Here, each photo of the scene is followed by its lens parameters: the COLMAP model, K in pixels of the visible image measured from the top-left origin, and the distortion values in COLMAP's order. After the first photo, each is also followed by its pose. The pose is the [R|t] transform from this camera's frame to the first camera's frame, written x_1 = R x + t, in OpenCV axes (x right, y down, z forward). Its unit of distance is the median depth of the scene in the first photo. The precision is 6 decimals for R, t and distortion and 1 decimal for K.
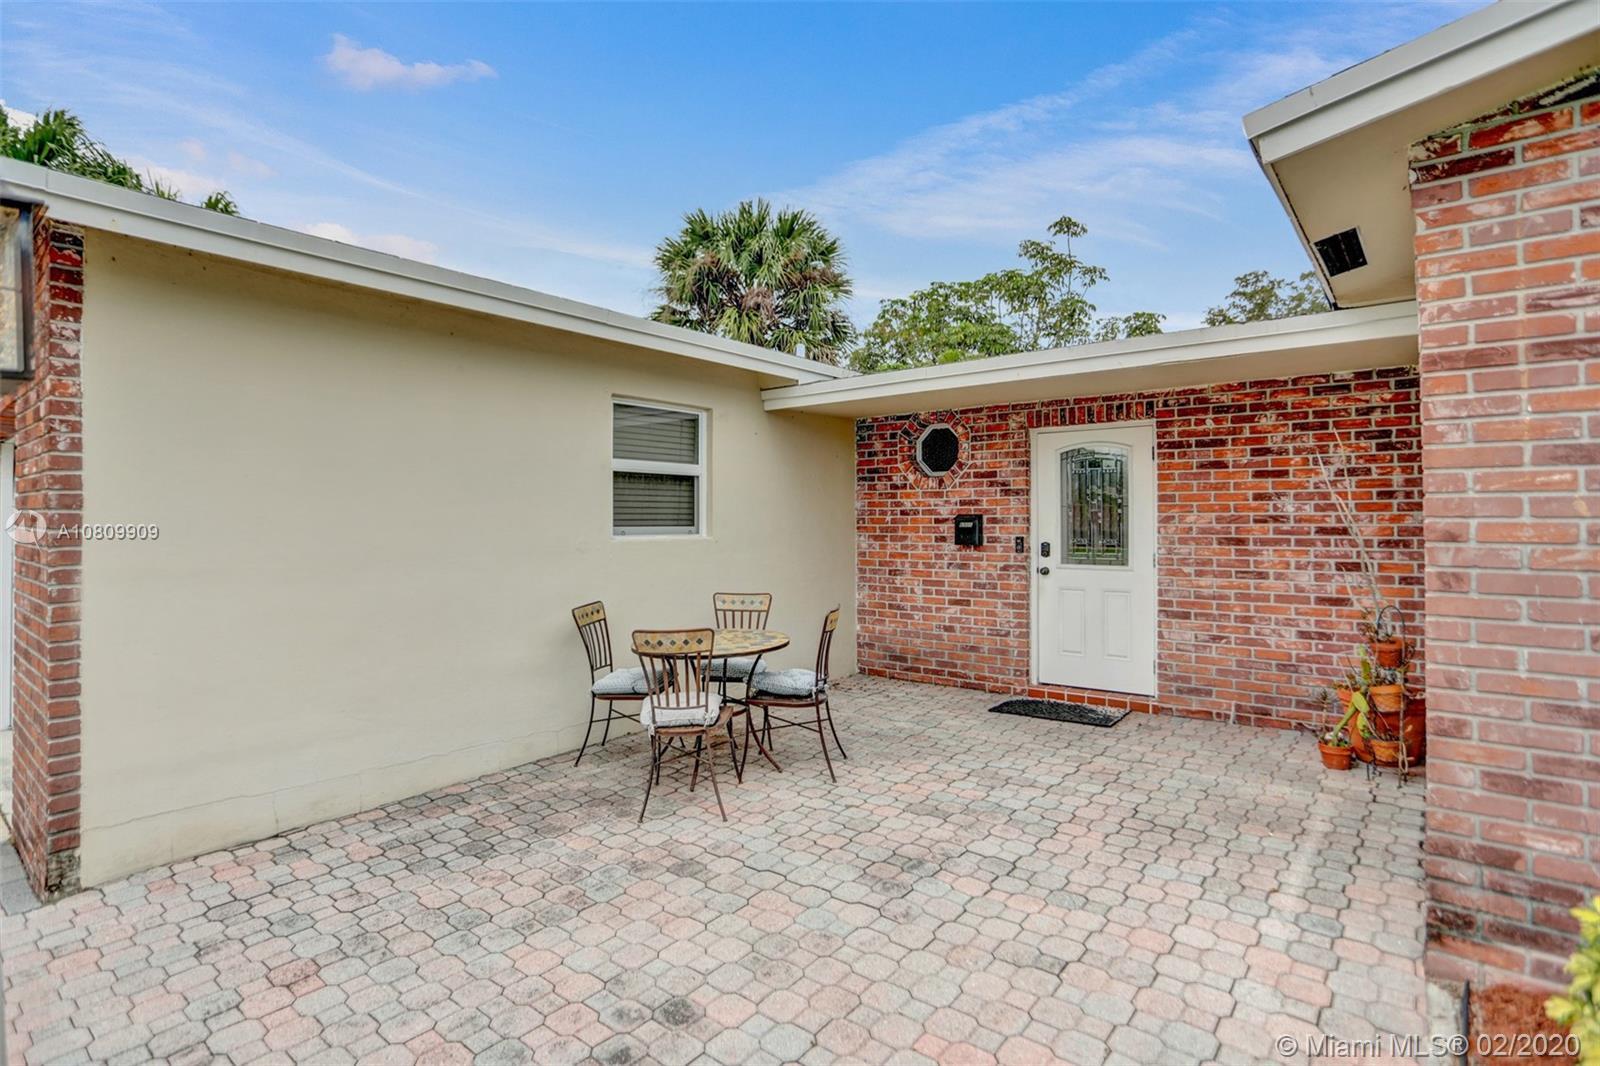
lens RADIAL K [[822.9, 0, 799.0], [0, 822.9, 512.5], [0, 0, 1]] dist [-0.028704, 0.000294]
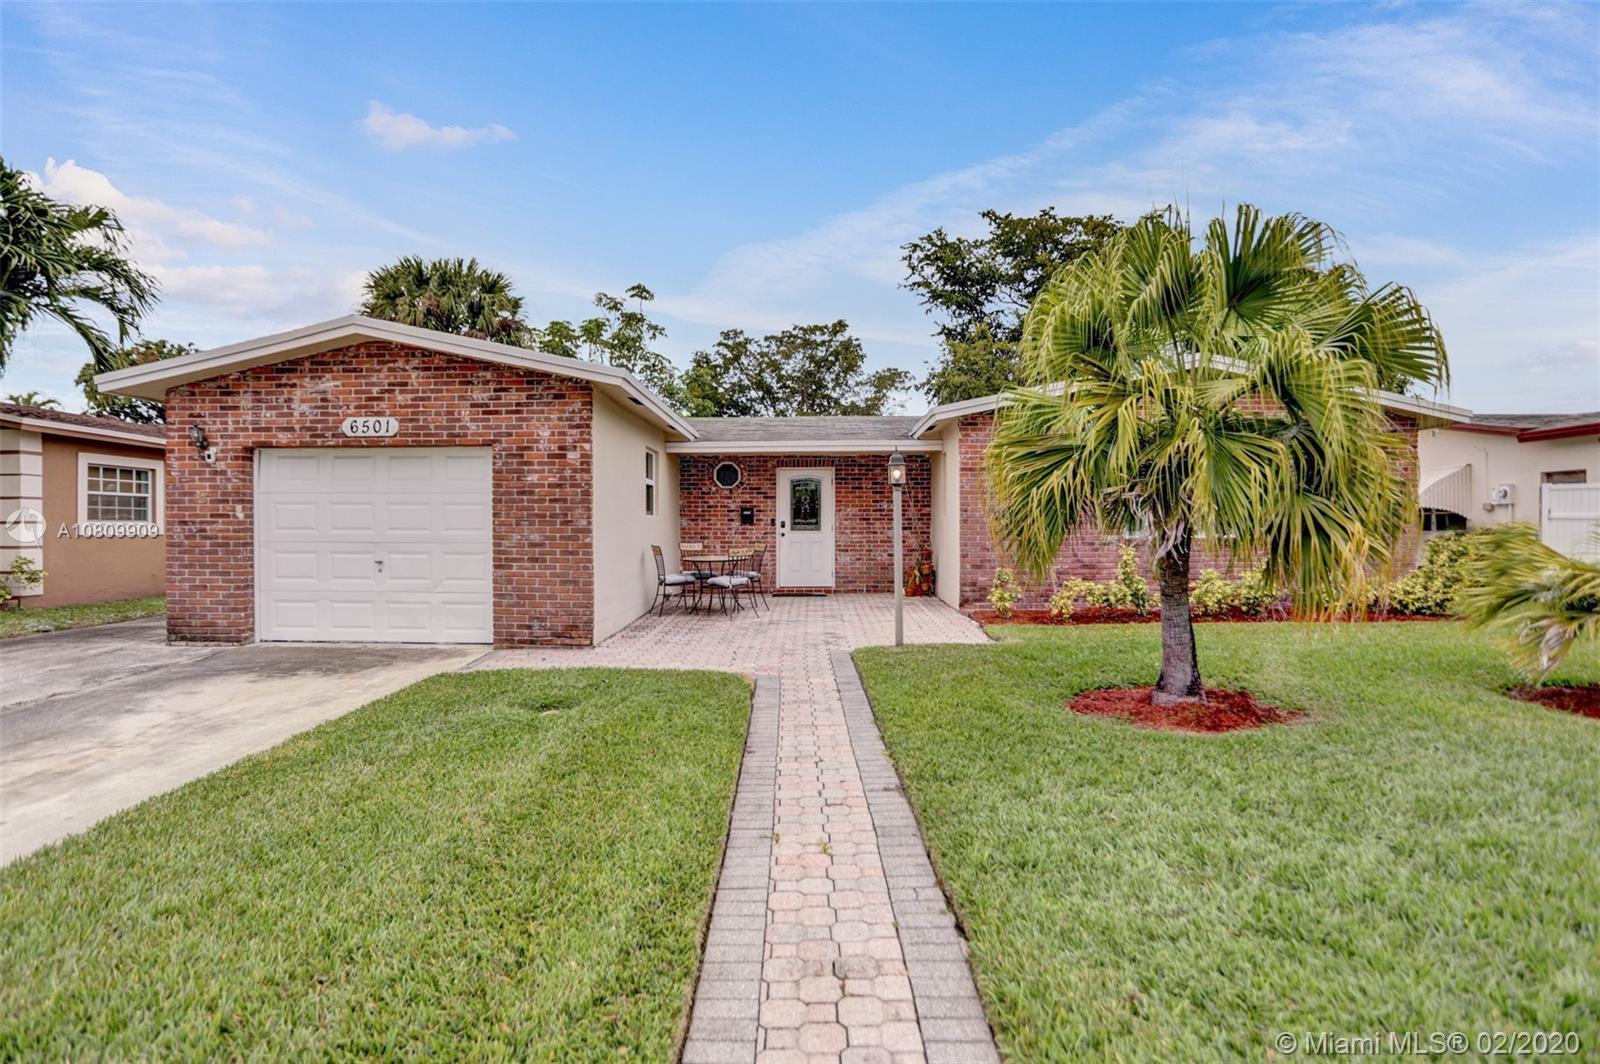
lens RADIAL K [[861.0, 0, 800.0], [0, 861.0, 532.0], [0, 0, 1]] dist [-0.000252, -0.000048]
pose [[0.794303, -0.002190, 0.607517, -0.997059], [-0.006095, 0.999914, 0.011574, 0.037365], [-0.607491, -0.012897, 0.794222, -0.785224]]
